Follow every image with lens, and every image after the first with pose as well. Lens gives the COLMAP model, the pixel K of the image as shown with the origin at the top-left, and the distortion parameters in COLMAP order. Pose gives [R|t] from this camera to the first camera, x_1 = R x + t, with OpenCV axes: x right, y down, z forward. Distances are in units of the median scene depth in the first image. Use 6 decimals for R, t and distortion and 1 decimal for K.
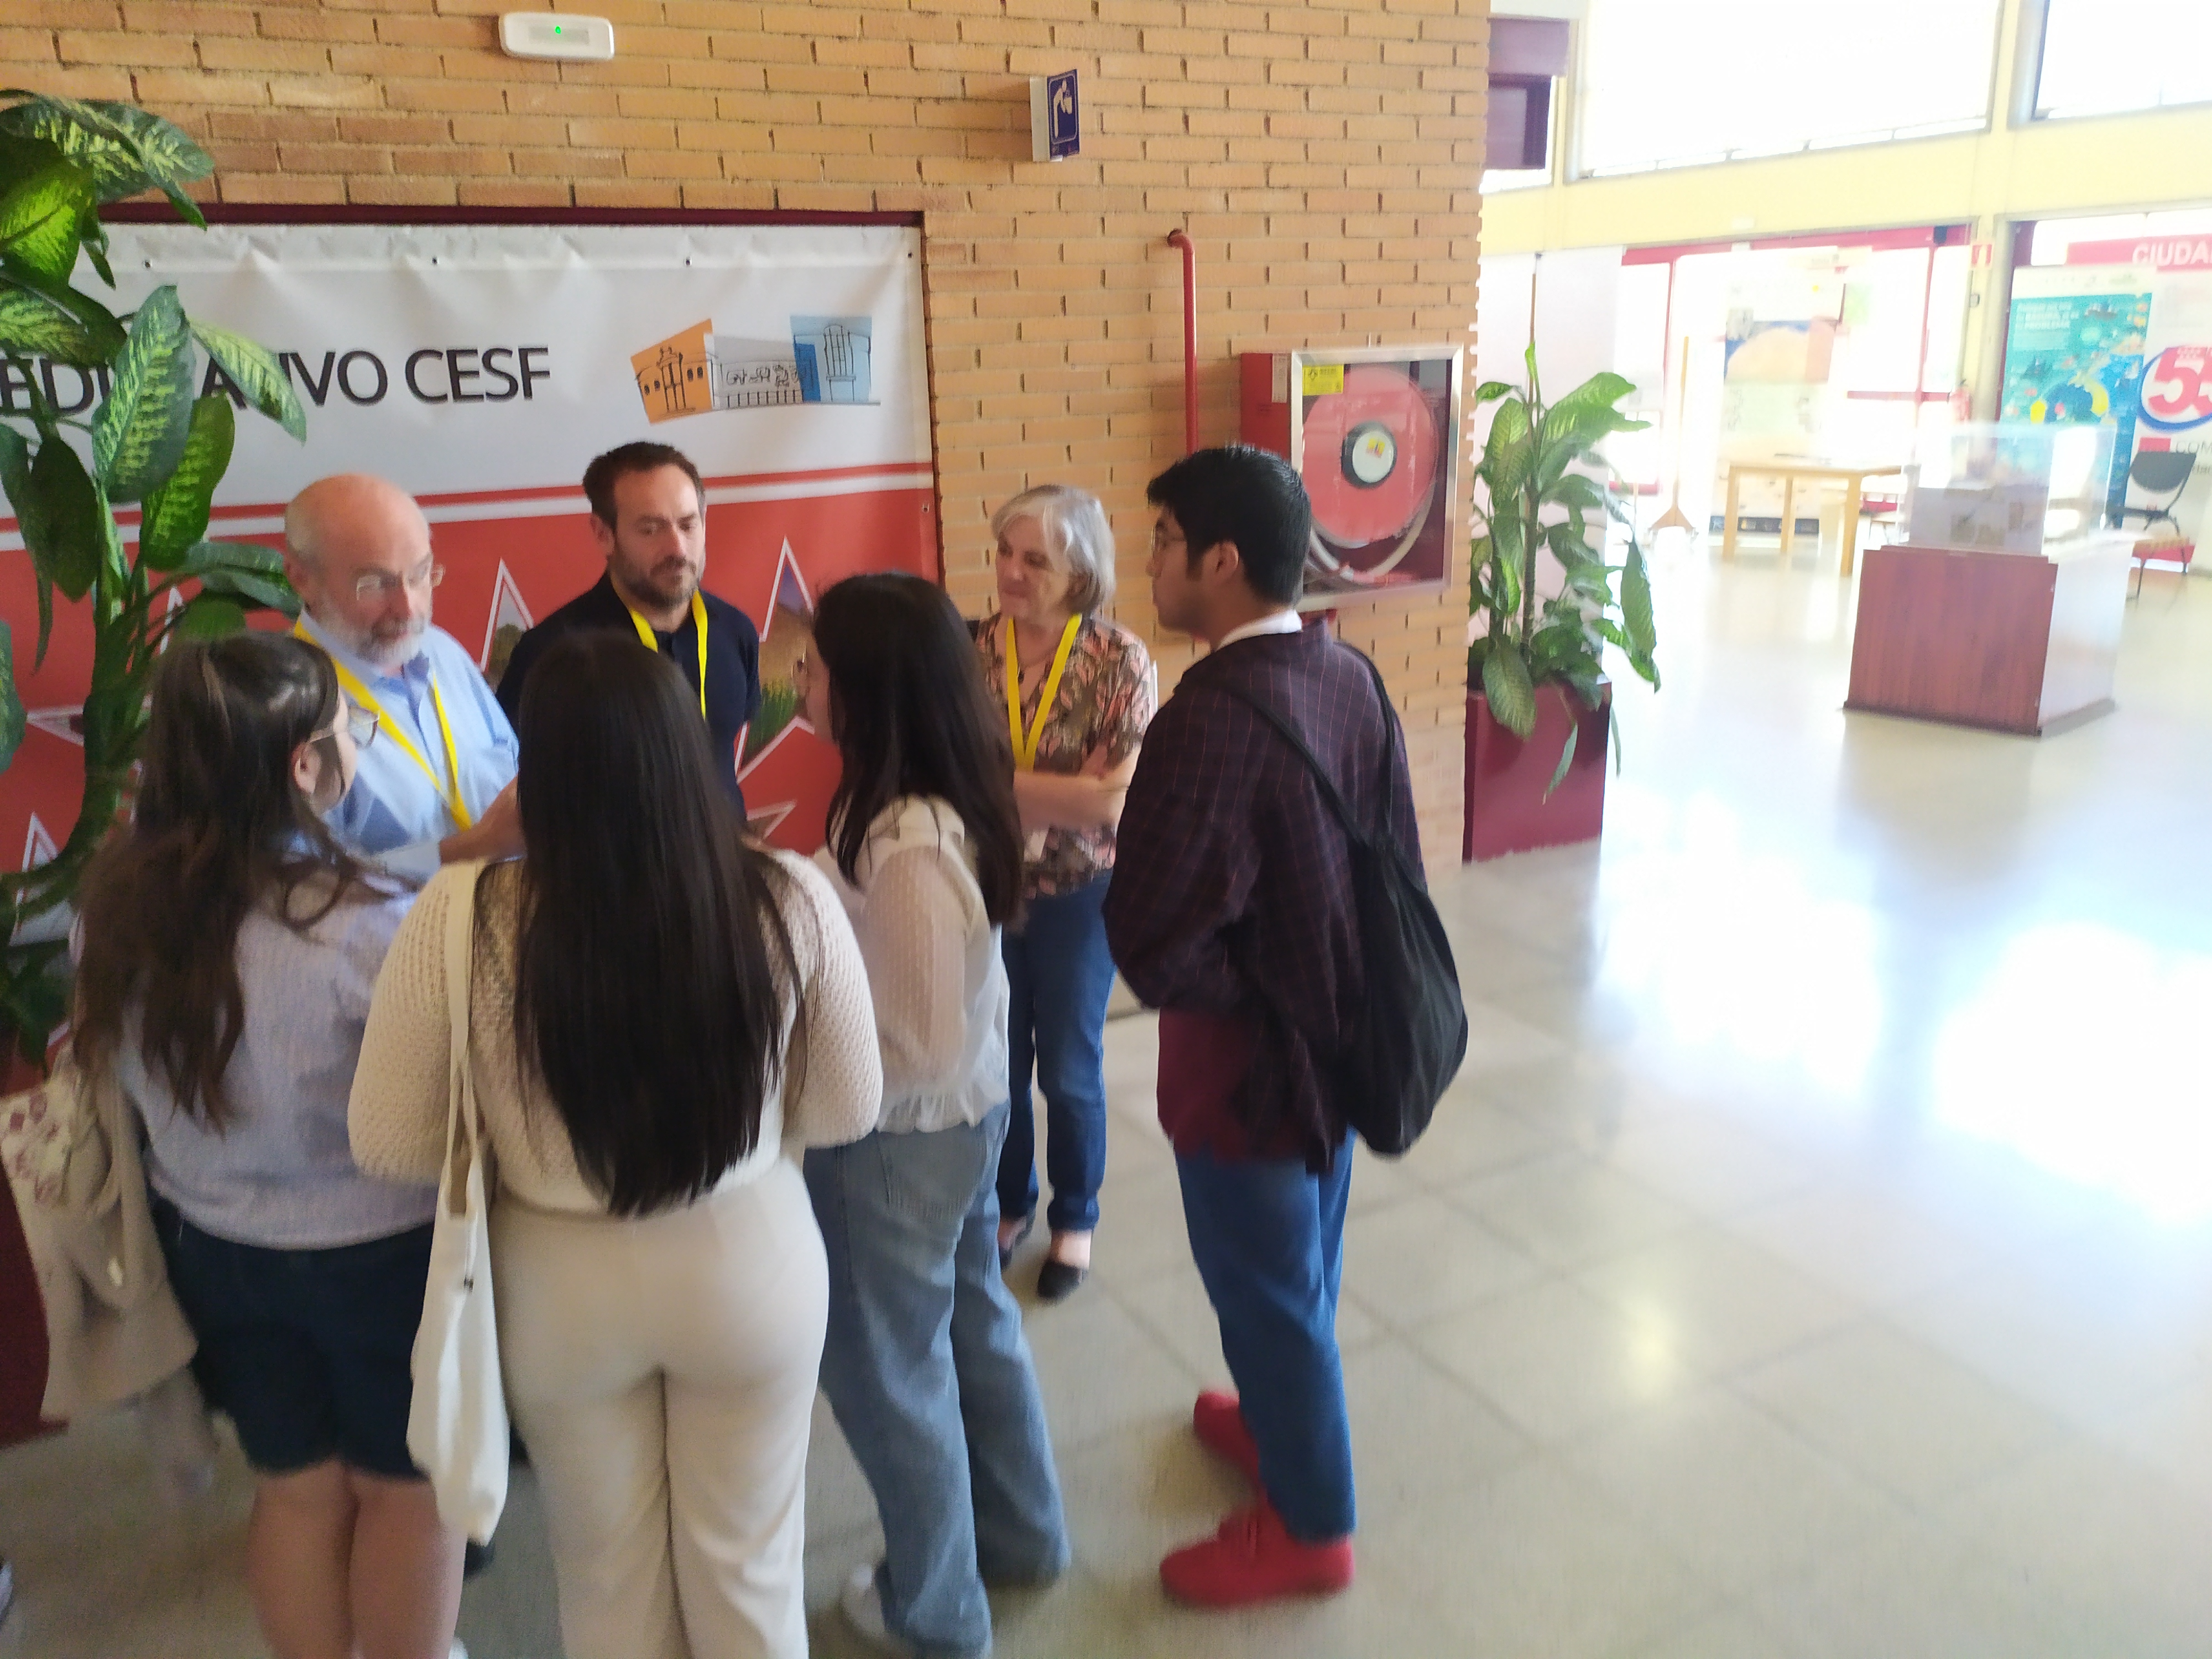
lens RADIAL K [[1793.6, 0, 1105.0], [0, 1793.6, 824.0], [0, 0, 1]] dist [0.004310, 0.003325]
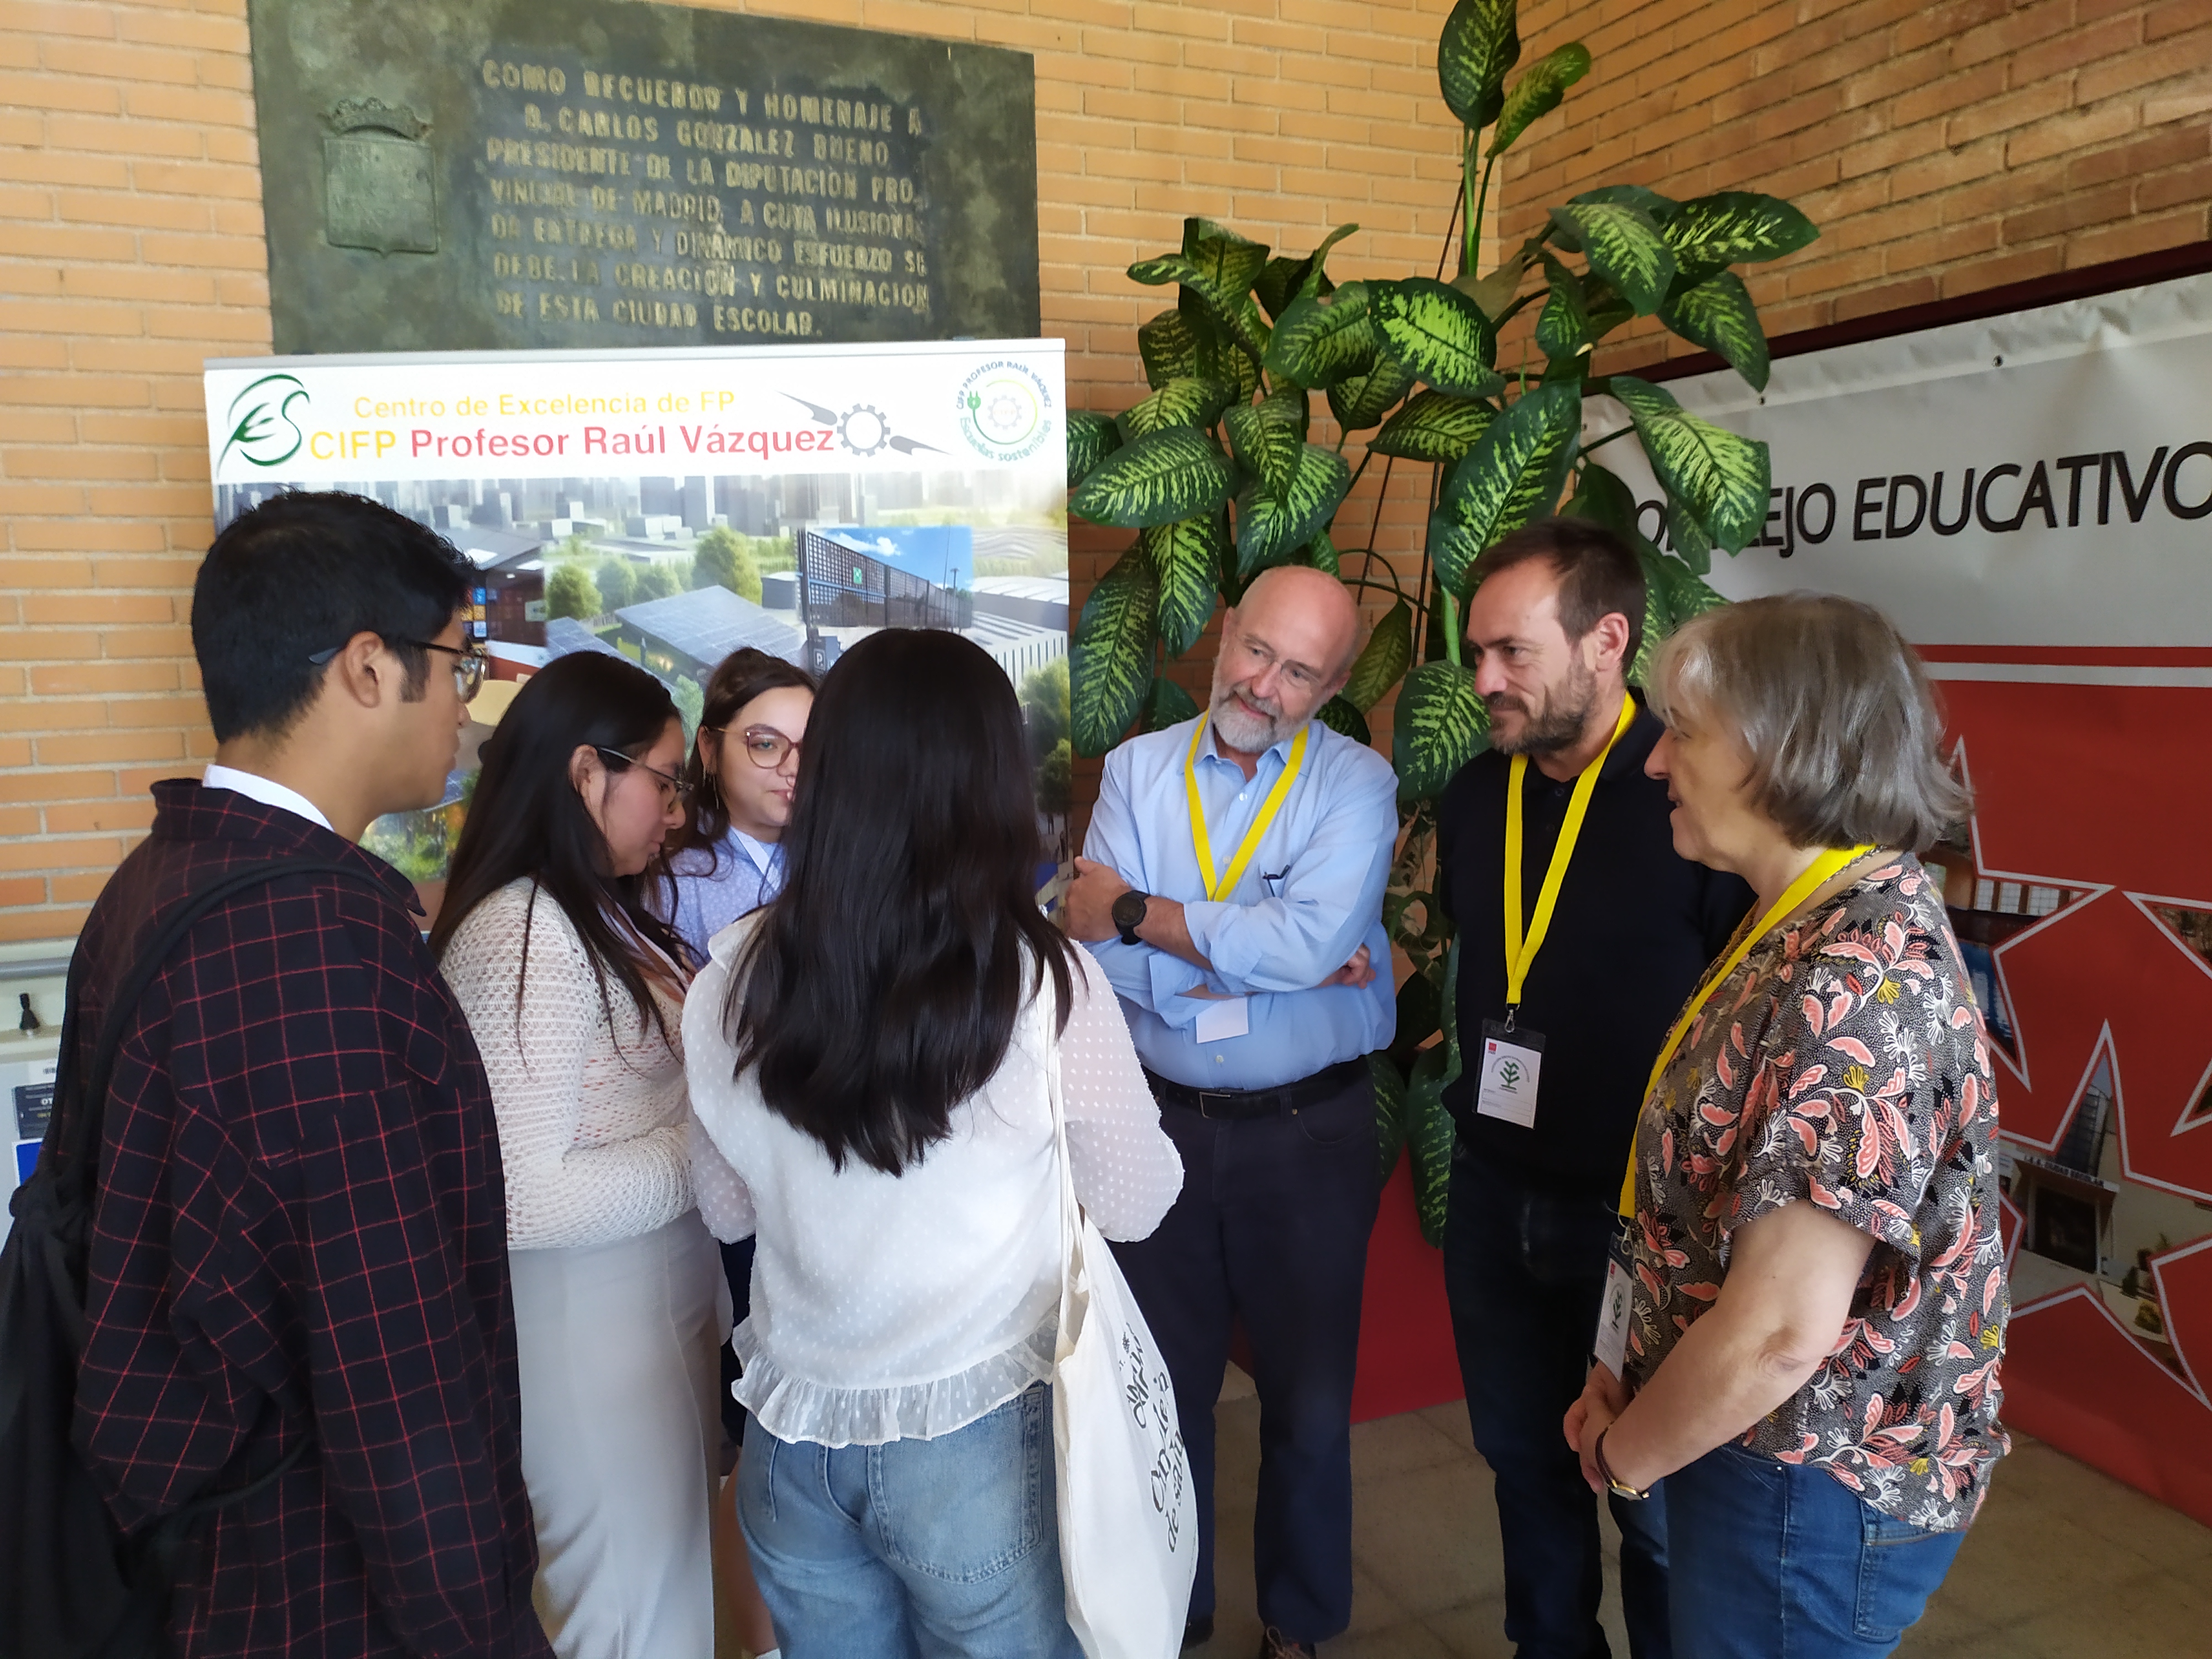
lens RADIAL K [[1793.6, 0, 1107.4], [0, 1793.6, 834.7], [0, 0, 1]] dist [0.004310, 0.003325]
pose [[-0.128639, 0.132190, -0.982842, 0.374738], [-0.247264, 0.955500, 0.160876, -0.130139], [0.960371, 0.263717, -0.090228, 0.726408]]
